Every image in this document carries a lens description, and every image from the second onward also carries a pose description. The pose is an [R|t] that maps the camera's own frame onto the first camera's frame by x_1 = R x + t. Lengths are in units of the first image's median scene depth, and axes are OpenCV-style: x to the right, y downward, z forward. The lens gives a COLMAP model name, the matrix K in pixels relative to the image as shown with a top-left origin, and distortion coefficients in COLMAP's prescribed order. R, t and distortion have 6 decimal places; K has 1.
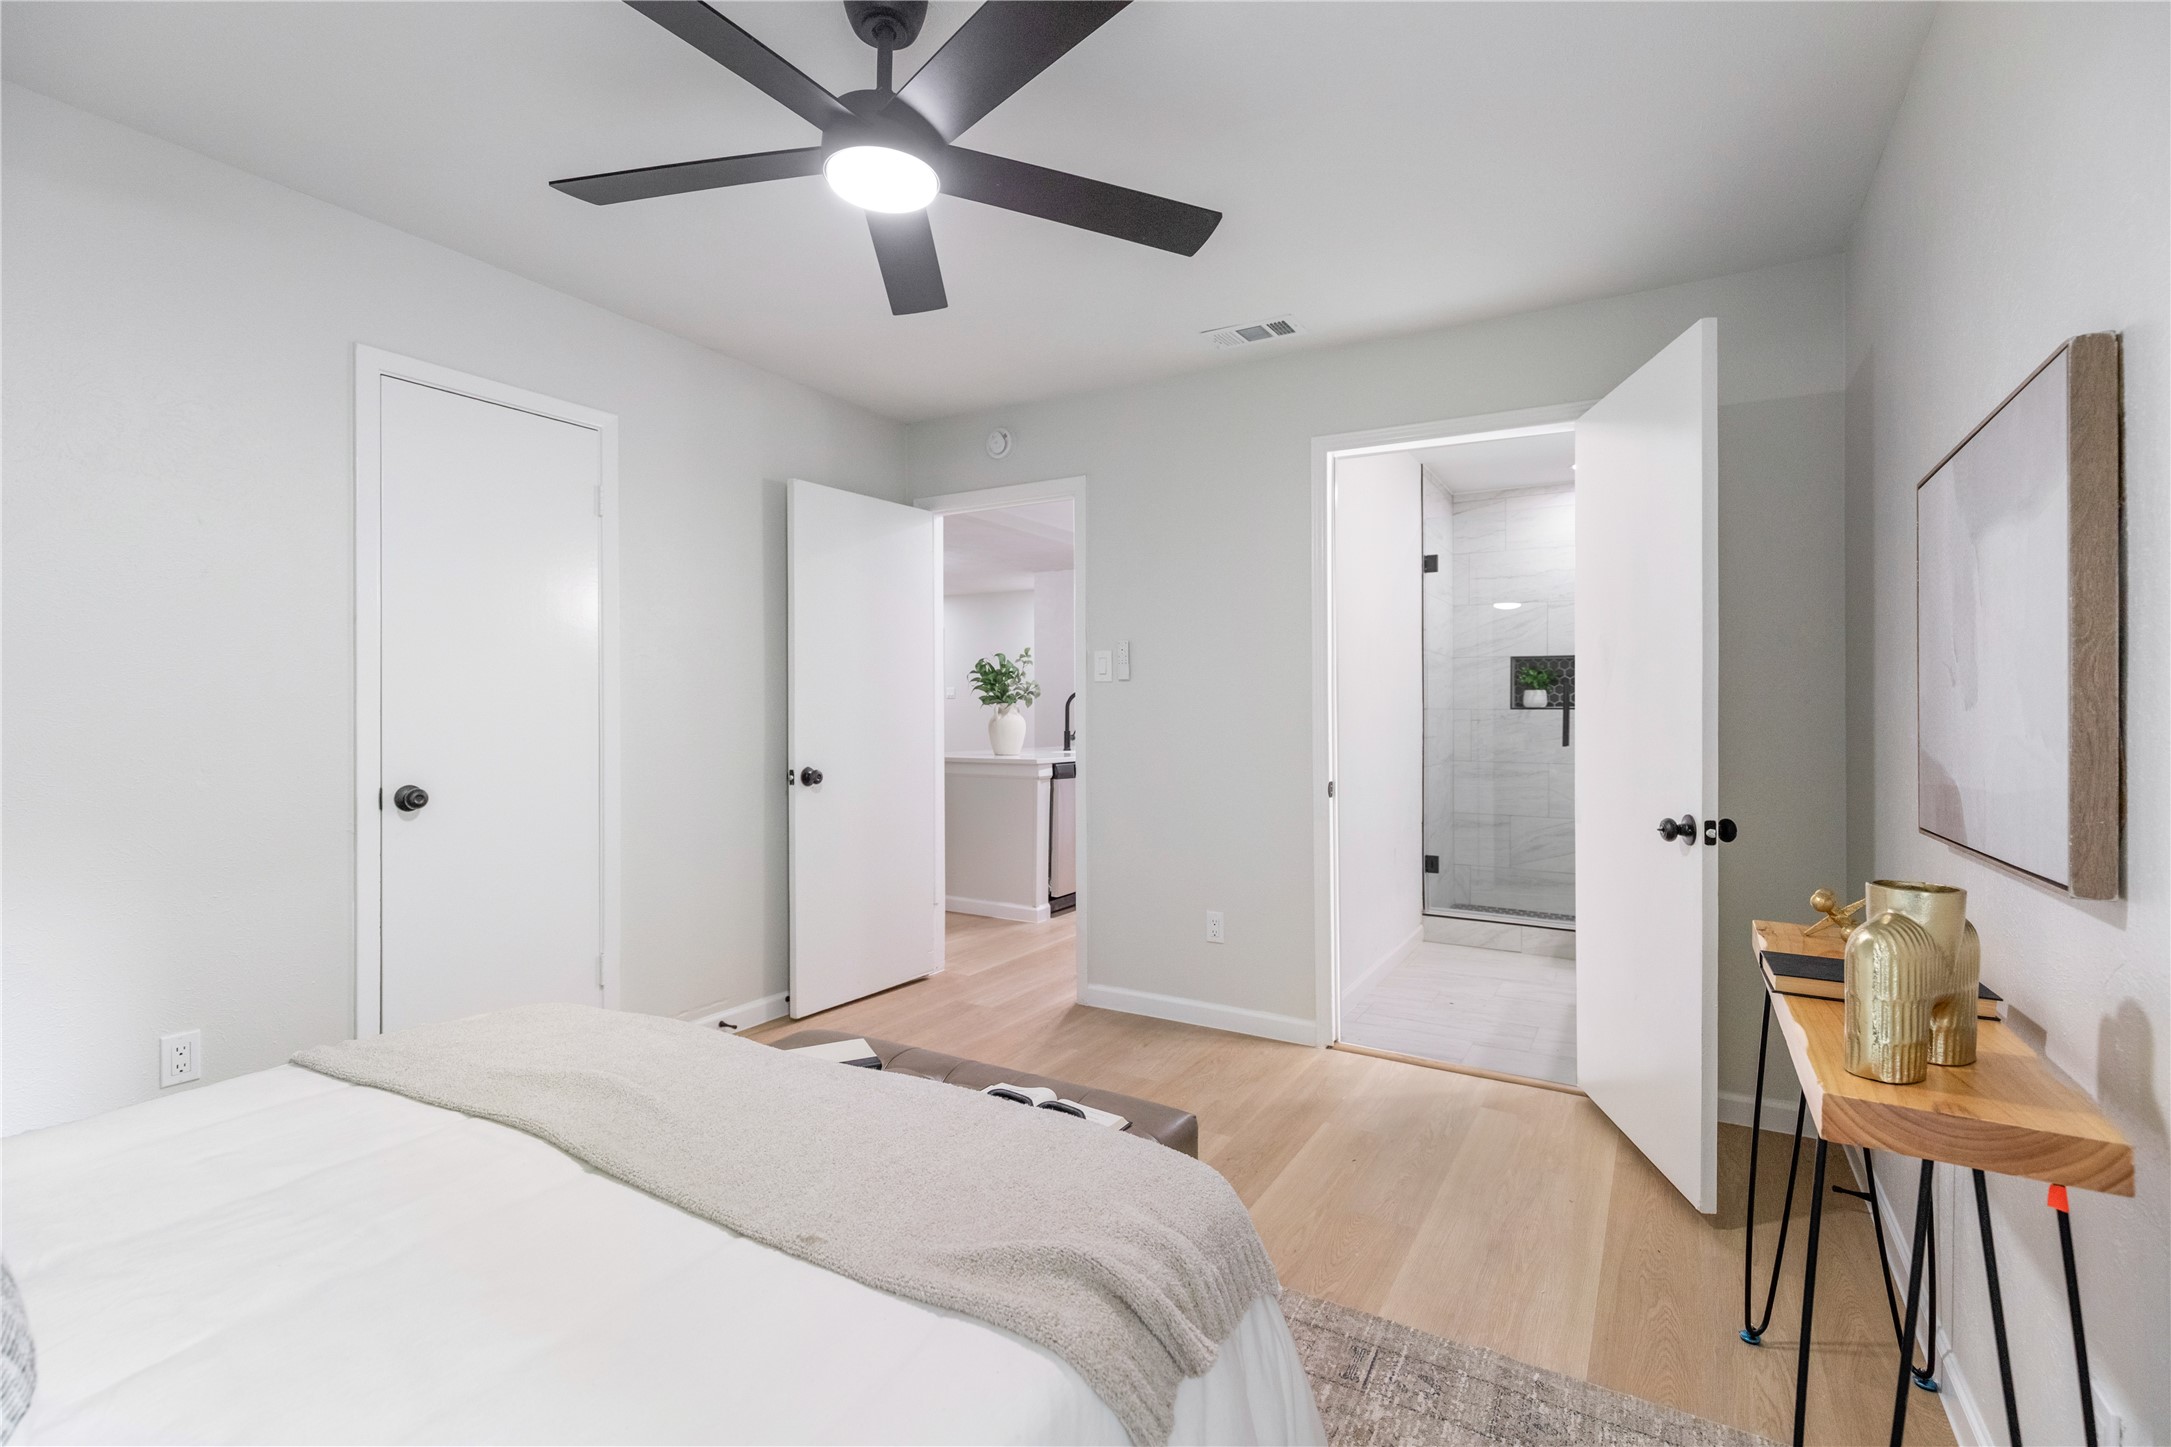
lens RADIAL K [[996.3, 0, 1085.5], [0, 996.3, 723.5], [0, 0, 1]] dist [0.000823, 0.000325]
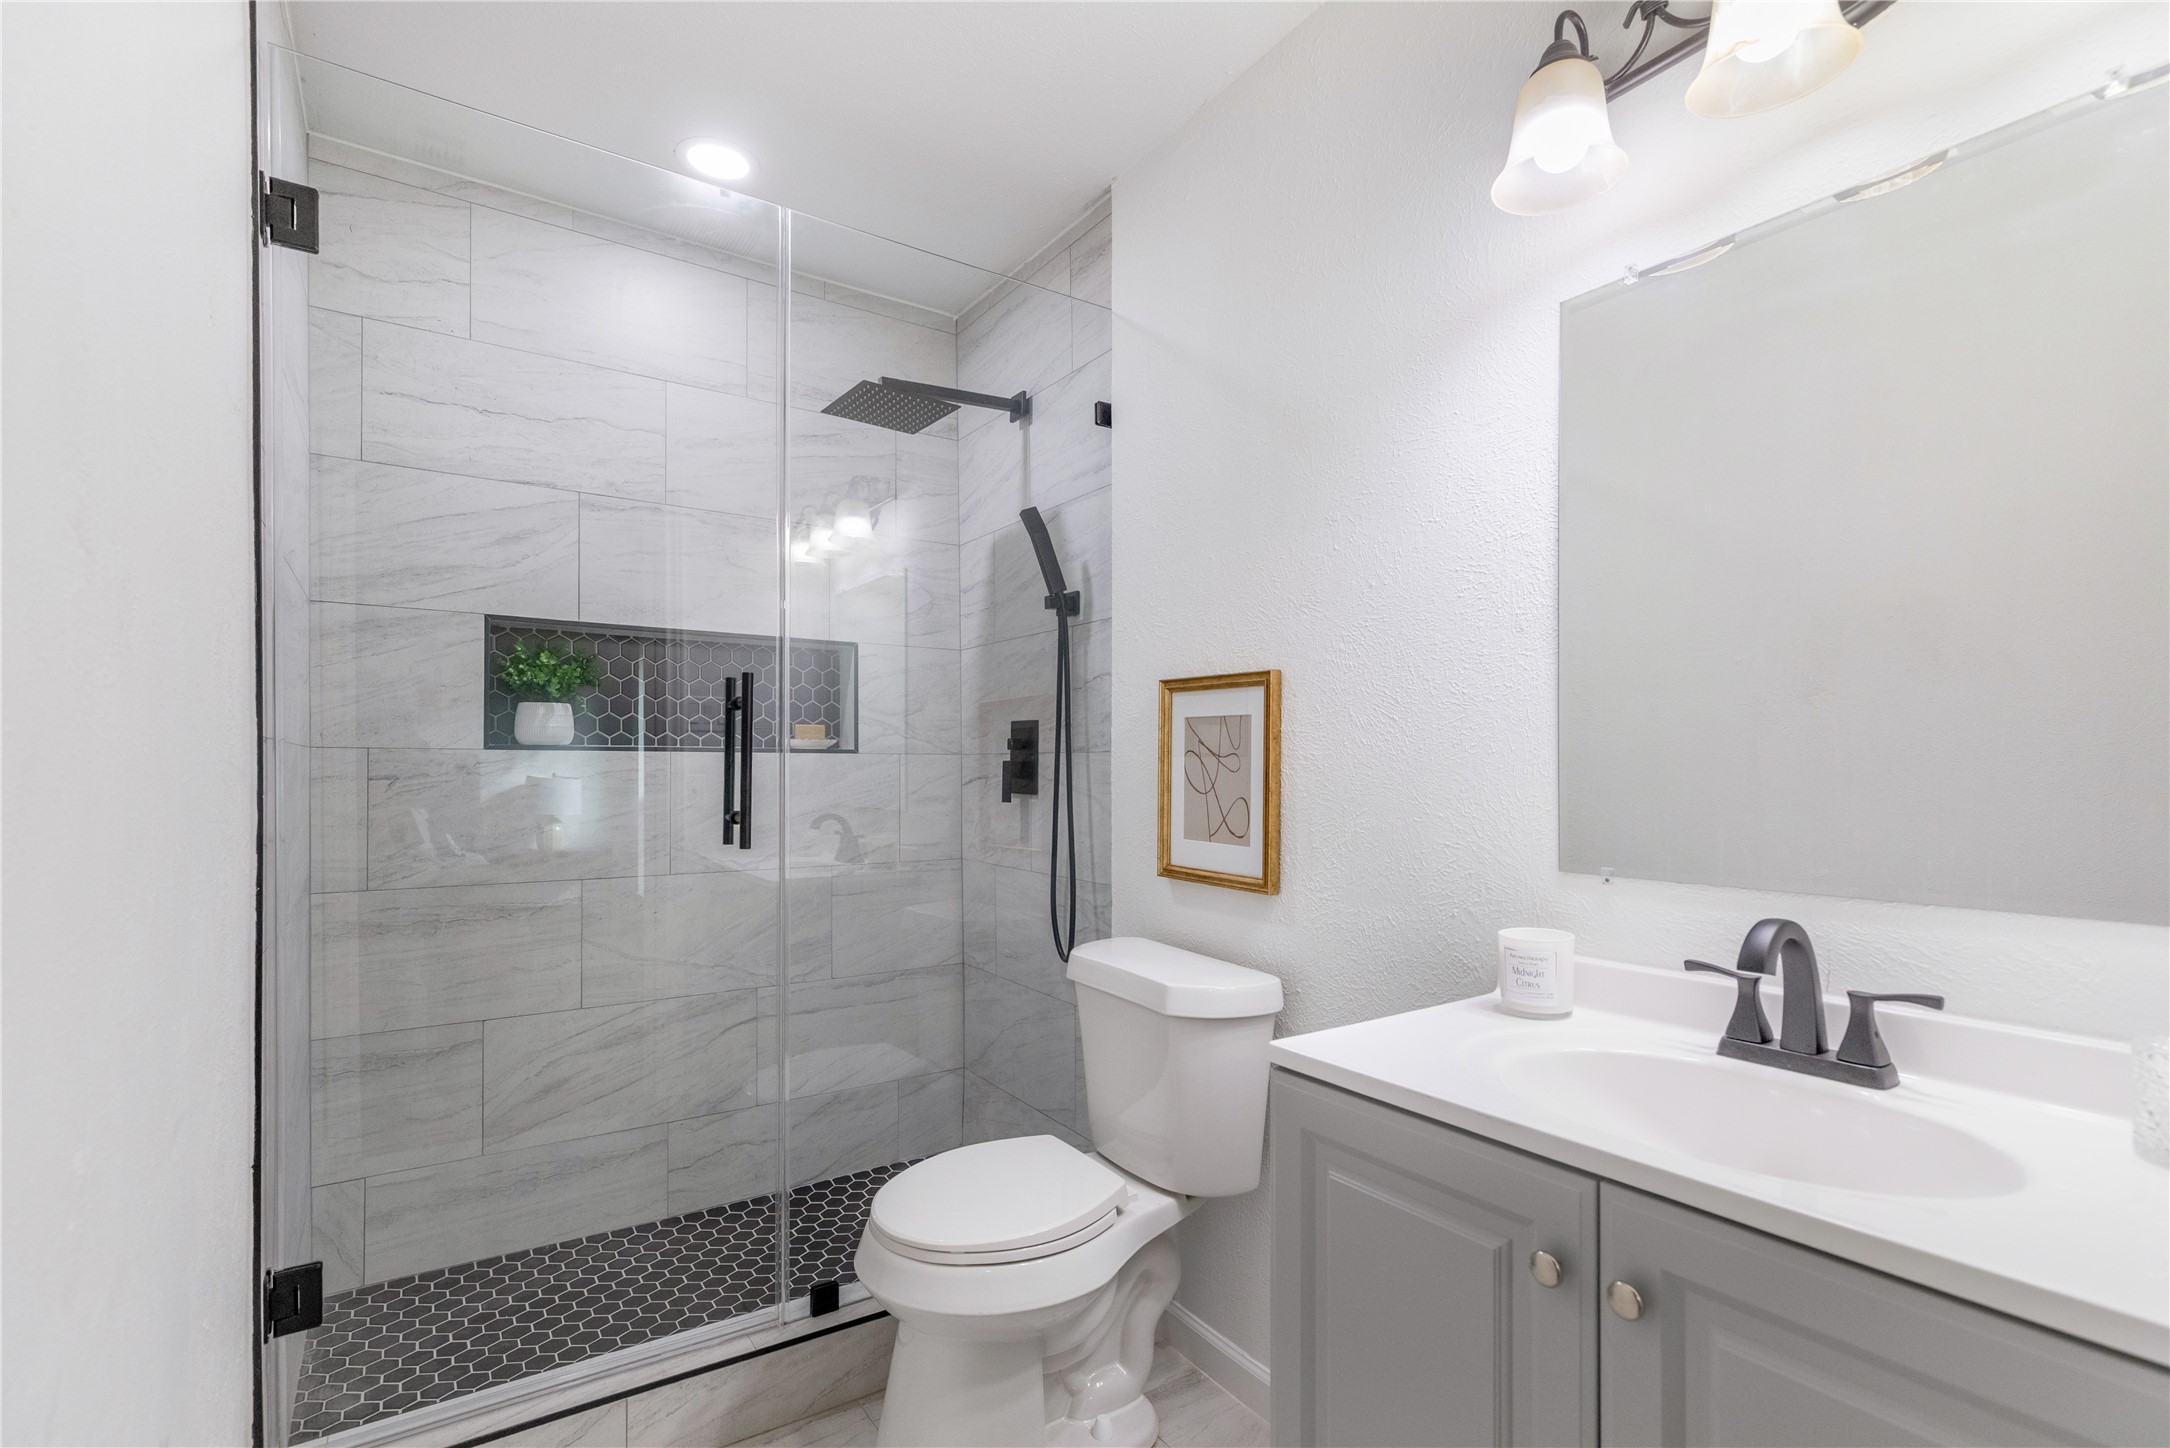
lens RADIAL K [[1008.4, 0, 1090.0], [0, 1008.4, 751.9], [0, 0, 1]] dist [0.000117, 0.000120]
pose [[0.431676, 0.005495, 0.902012, 0.173319], [0.009109, 0.999904, -0.010451, -0.006842], [-0.901983, 0.012727, 0.431585, 0.619309]]
